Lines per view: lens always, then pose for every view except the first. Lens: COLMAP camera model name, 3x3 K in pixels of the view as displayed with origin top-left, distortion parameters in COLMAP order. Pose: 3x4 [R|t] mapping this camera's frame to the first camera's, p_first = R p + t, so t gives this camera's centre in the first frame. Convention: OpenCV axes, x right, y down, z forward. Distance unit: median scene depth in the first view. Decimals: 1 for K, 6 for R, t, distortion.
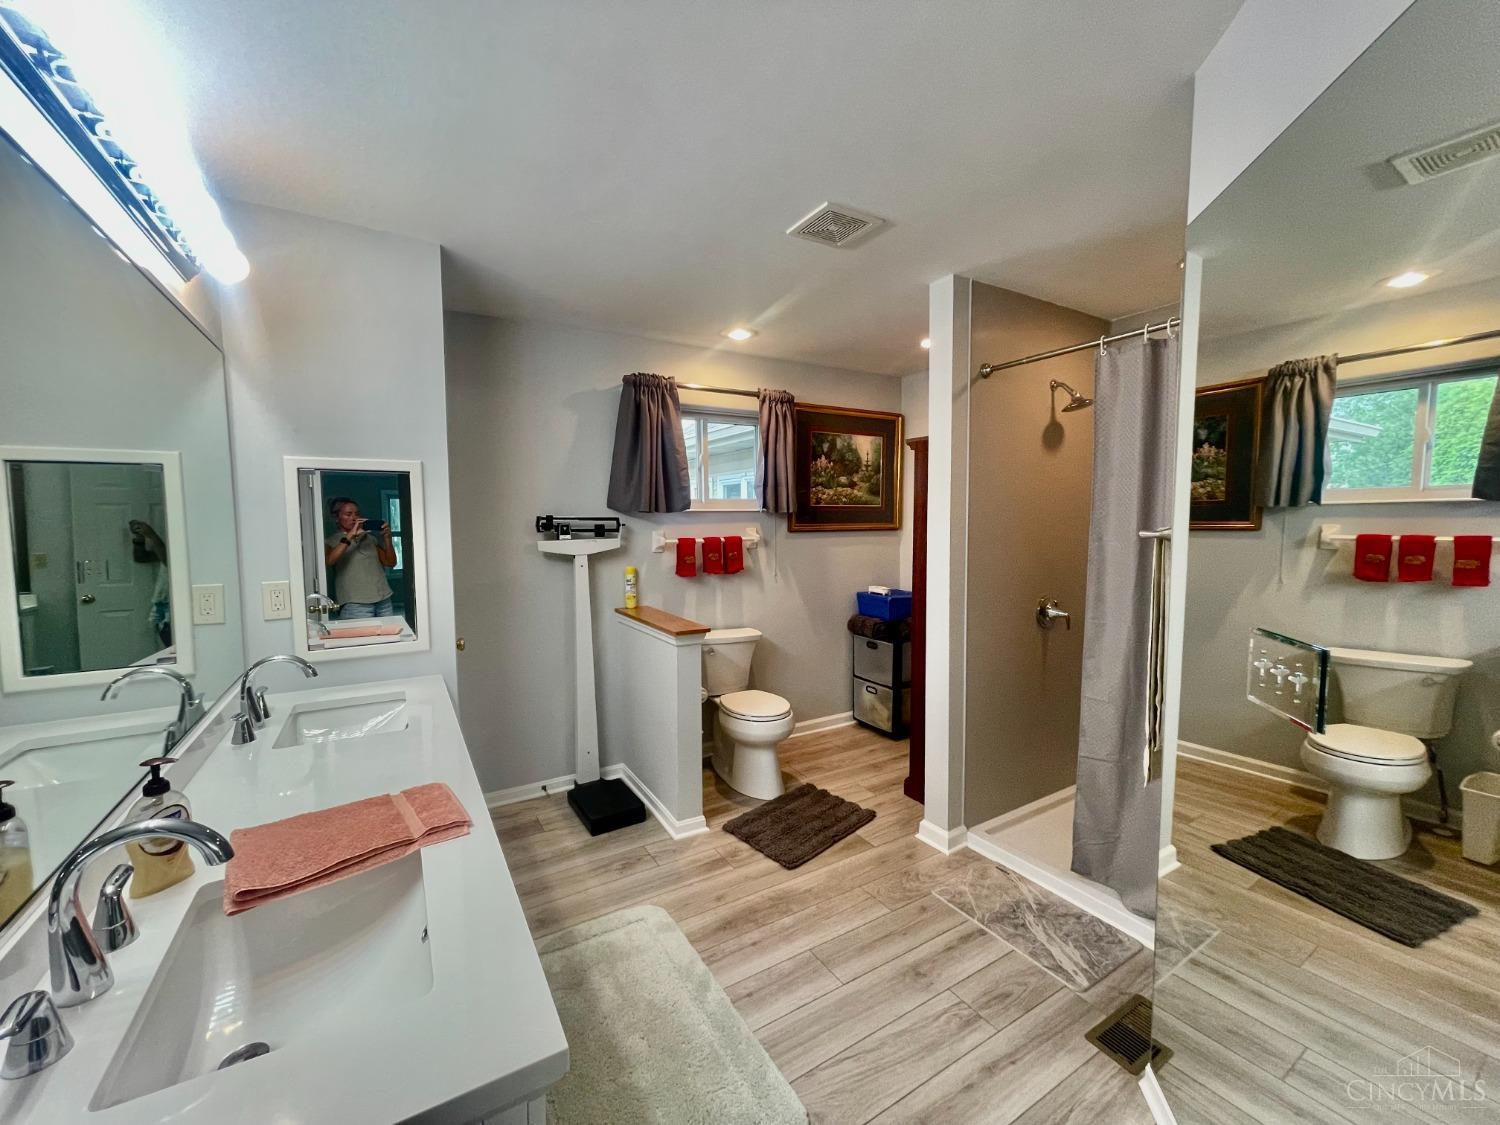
lens RADIAL K [[603.6, 0, 751.2], [0, 603.6, 559.4], [0, 0, 1]] dist [0.000524, 0.000010]
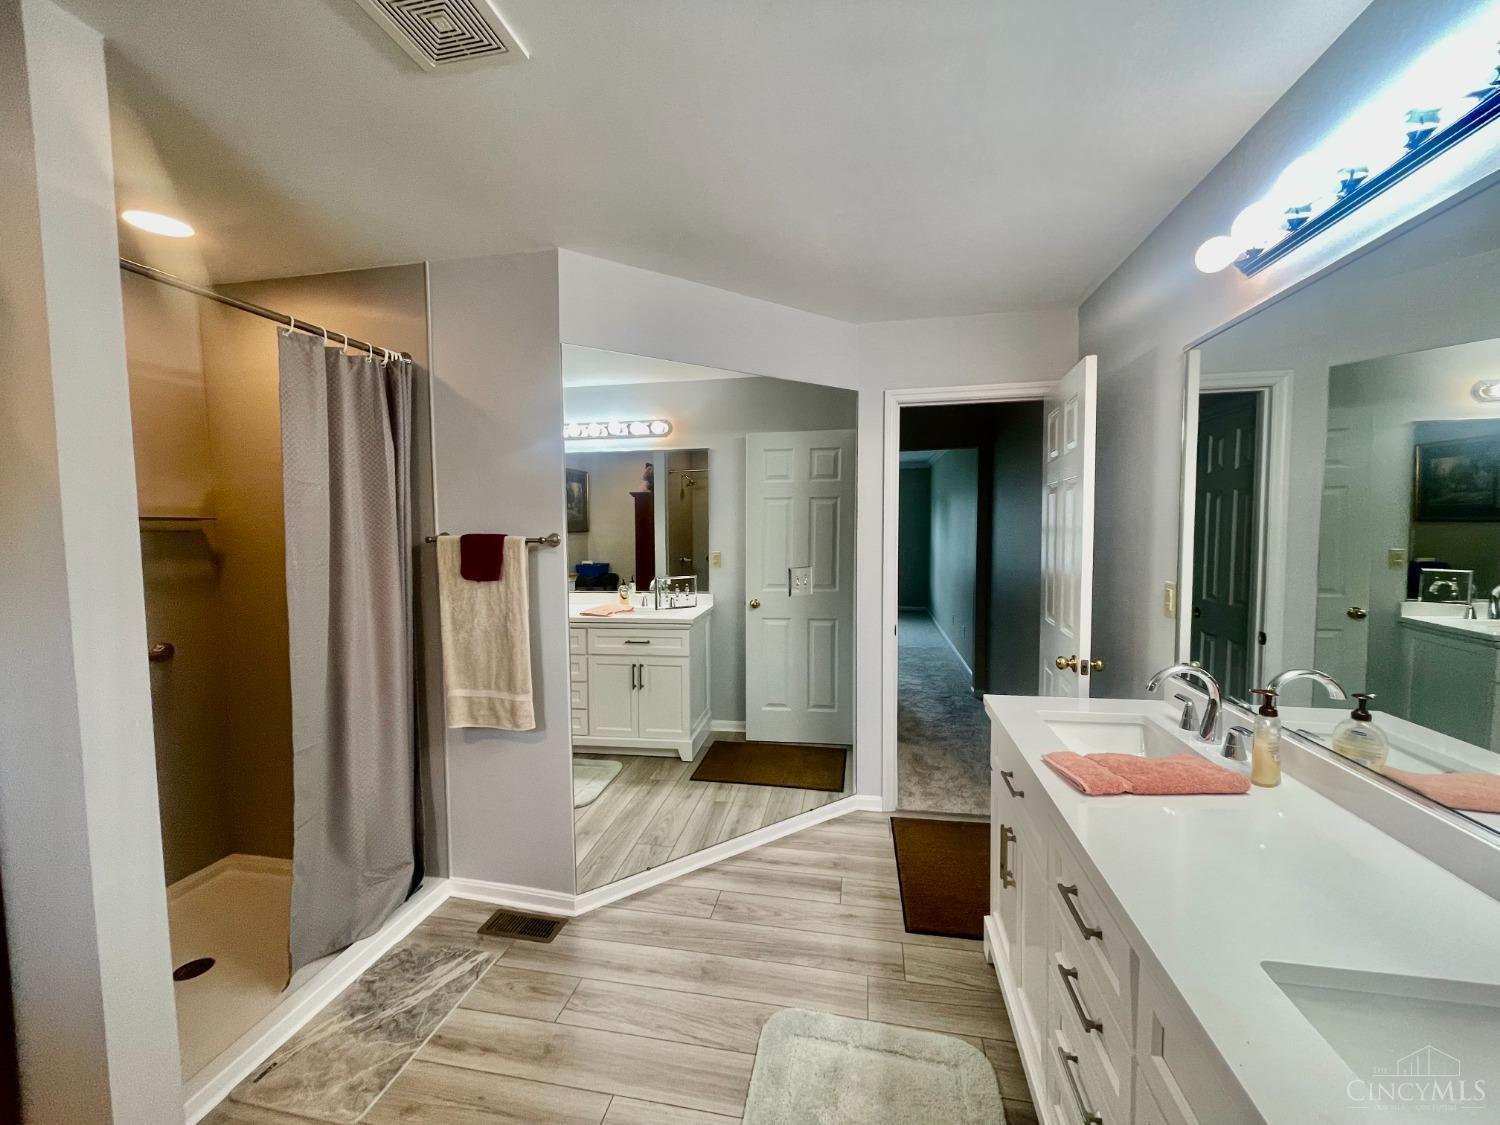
lens RADIAL K [[603.6, 0, 750.5], [0, 603.6, 560.2], [0, 0, 1]] dist [0.000524, 0.000010]
pose [[-0.740366, -0.030276, 0.671522, -0.491288], [0.058982, 0.992206, 0.109762, -0.092234], [-0.669612, 0.120872, -0.732810, 1.329516]]
